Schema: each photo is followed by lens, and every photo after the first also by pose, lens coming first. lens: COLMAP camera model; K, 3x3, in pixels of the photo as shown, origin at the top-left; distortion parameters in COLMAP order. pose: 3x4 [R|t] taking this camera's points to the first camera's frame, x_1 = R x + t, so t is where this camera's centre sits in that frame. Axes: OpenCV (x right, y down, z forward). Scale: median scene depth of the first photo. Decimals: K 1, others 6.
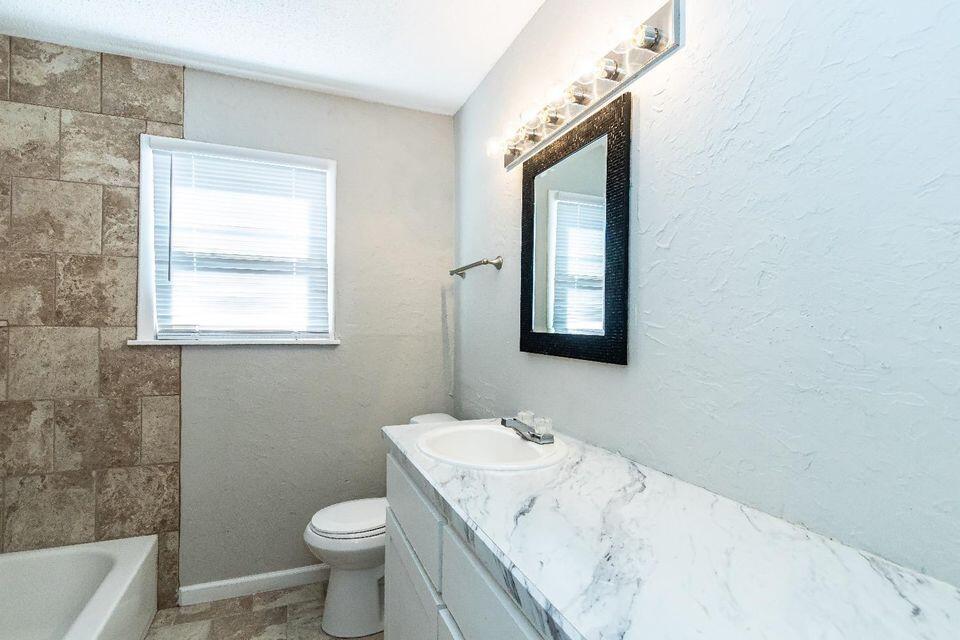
lens RADIAL K [[470.3, 0, 475.7], [0, 470.3, 321.7], [0, 0, 1]] dist [0.011008, 0.000062]
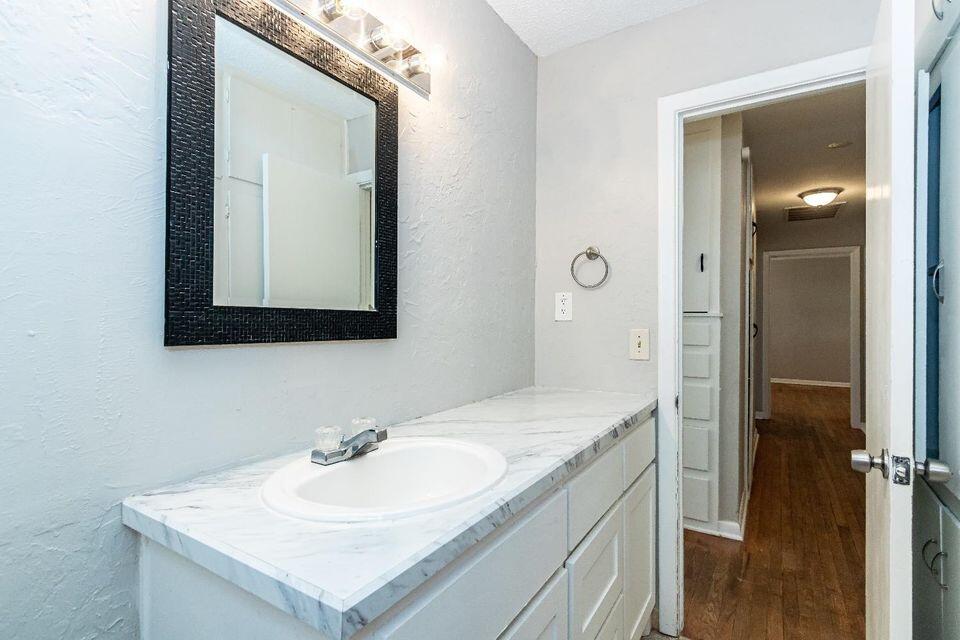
lens RADIAL K [[470.3, 0, 475.7], [0, 470.3, 321.7], [0, 0, 1]] dist [0.011008, 0.000062]
pose [[-0.584384, -0.017069, 0.811298, -0.626405], [-0.019289, 0.999788, 0.007141, 0.039479], [-0.811248, -0.011476, -0.584589, 1.390992]]
